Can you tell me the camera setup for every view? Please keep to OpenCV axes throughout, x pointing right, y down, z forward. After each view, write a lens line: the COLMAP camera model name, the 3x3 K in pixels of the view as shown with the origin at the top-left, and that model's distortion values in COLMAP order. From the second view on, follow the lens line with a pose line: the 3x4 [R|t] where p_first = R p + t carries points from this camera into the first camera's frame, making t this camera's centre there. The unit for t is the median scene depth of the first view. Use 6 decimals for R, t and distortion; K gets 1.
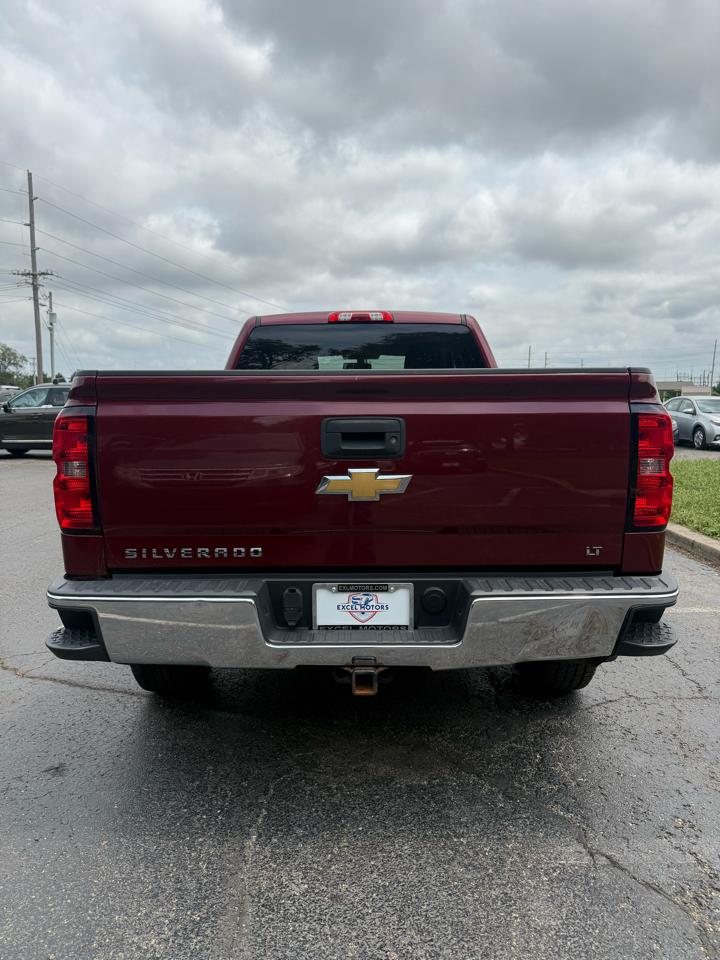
lens RADIAL K [[674.6, 0, 361.1], [0, 674.6, 491.2], [0, 0, 1]] dist [-0.000419, -0.000861]
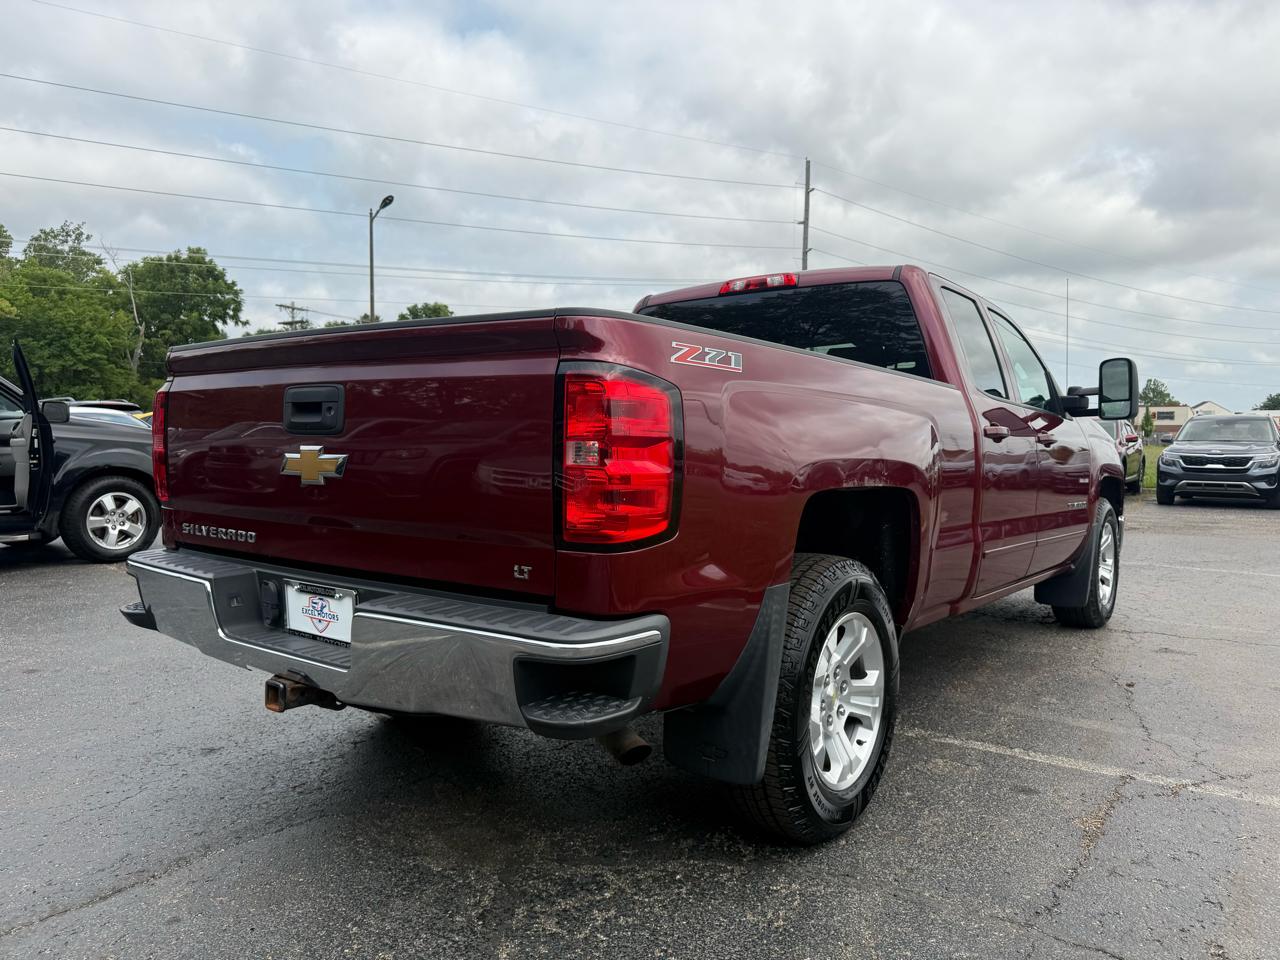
lens RADIAL K [[899.5, 0, 632.9], [0, 899.5, 480.3], [0, 0, 1]] dist [-0.000419, -0.000861]
pose [[0.820258, 0.048451, -0.569937, 0.948024], [-0.086539, 0.995448, -0.039924, 0.019140], [0.565409, 0.082070, 0.820718, 0.297657]]
